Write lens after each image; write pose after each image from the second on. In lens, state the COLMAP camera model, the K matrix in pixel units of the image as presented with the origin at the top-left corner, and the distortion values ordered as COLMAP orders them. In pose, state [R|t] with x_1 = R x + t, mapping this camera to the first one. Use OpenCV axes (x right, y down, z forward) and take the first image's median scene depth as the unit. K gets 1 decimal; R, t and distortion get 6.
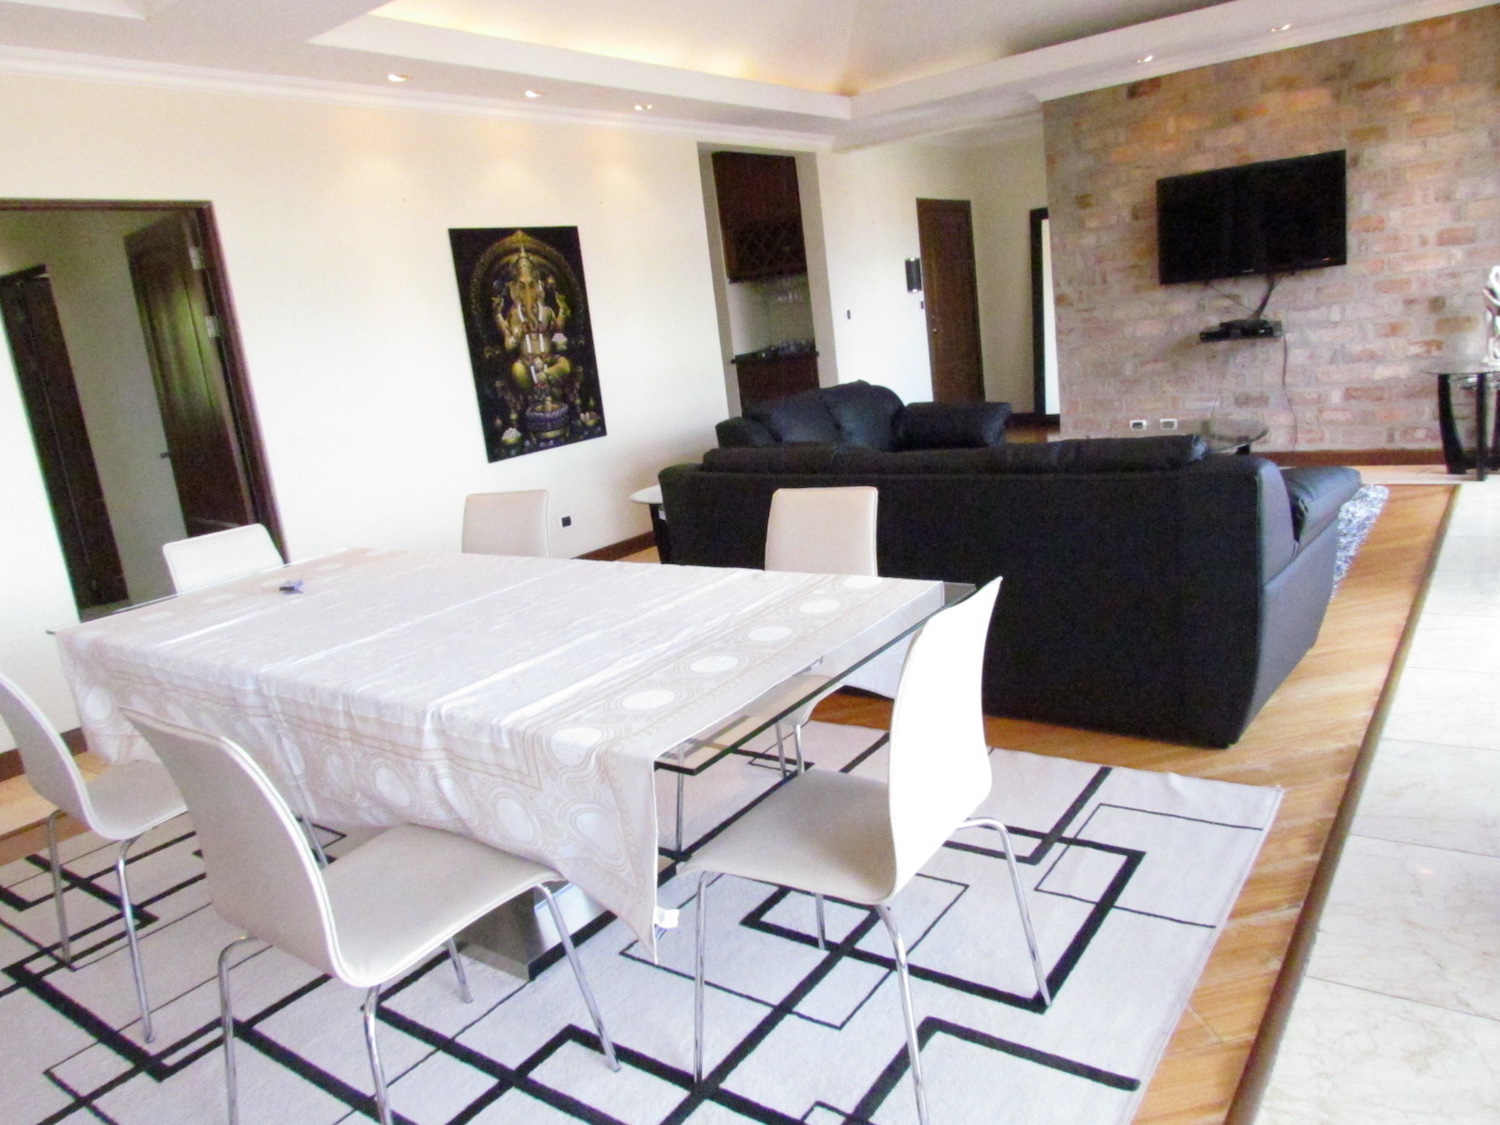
lens RADIAL K [[1067.0, 0, 750.0], [0, 1067.0, 562.5], [0, 0, 1]] dist [-0.019837, 0.000466]
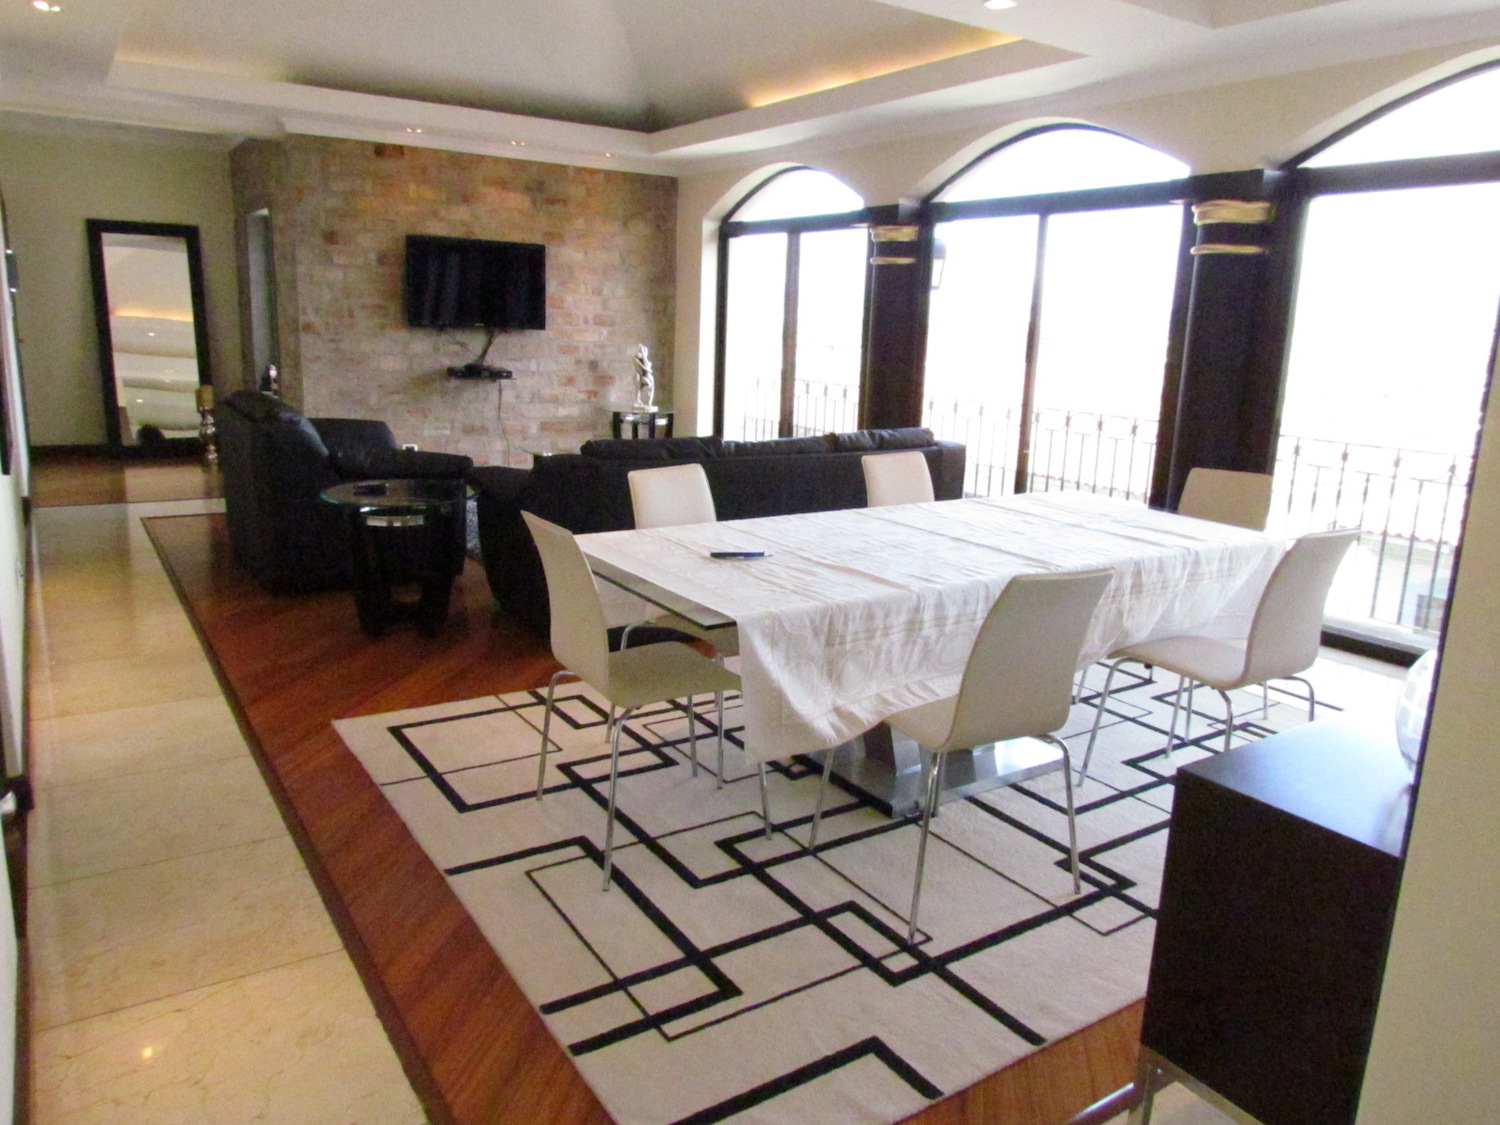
lens RADIAL K [[1067.0, 0, 750.0], [0, 1067.0, 562.5], [0, 0, 1]] dist [-0.019837, 0.000466]
pose [[0.344313, -0.074218, 0.935917, -0.610029], [0.137278, 0.990136, 0.028015, 0.007779], [-0.928764, 0.118835, 0.351105, 0.310197]]
